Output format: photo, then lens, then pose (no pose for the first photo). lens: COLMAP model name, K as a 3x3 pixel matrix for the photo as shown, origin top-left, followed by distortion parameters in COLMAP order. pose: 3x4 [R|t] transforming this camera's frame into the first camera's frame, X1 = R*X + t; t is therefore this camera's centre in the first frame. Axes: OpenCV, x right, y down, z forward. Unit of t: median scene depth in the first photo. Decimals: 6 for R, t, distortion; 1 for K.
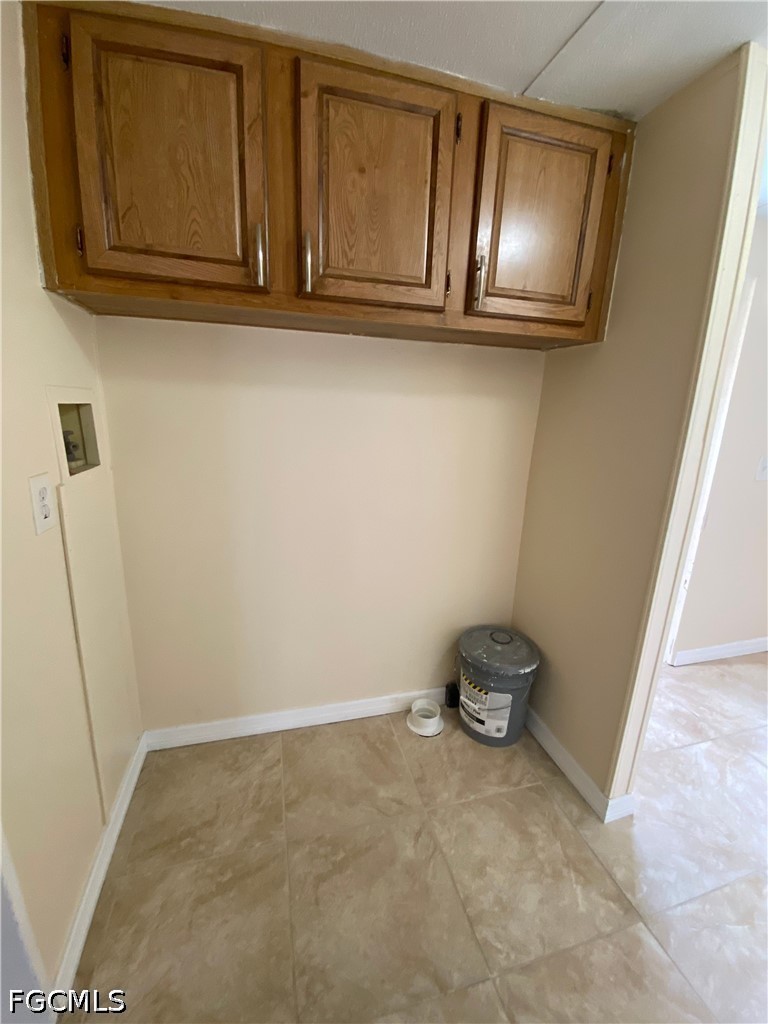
lens RADIAL K [[417.3, 0, 387.6], [0, 417.3, 511.1], [0, 0, 1]] dist [0.028874, -0.022293]
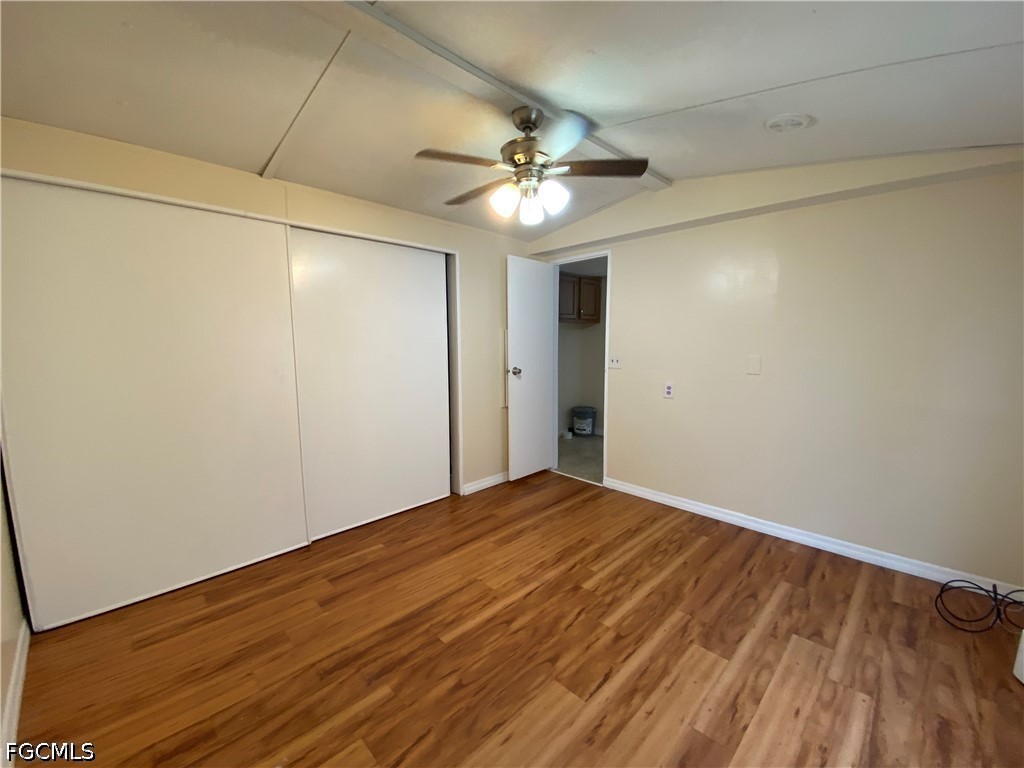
lens RADIAL K [[420.6, 0, 513.4], [0, 420.6, 351.6], [0, 0, 1]] dist [0.027781, -0.018760]
pose [[0.862871, -0.061037, 0.501725, -2.911656], [0.159403, 0.974883, -0.155544, 0.485415], [-0.479629, 0.214191, 0.850928, -2.622995]]
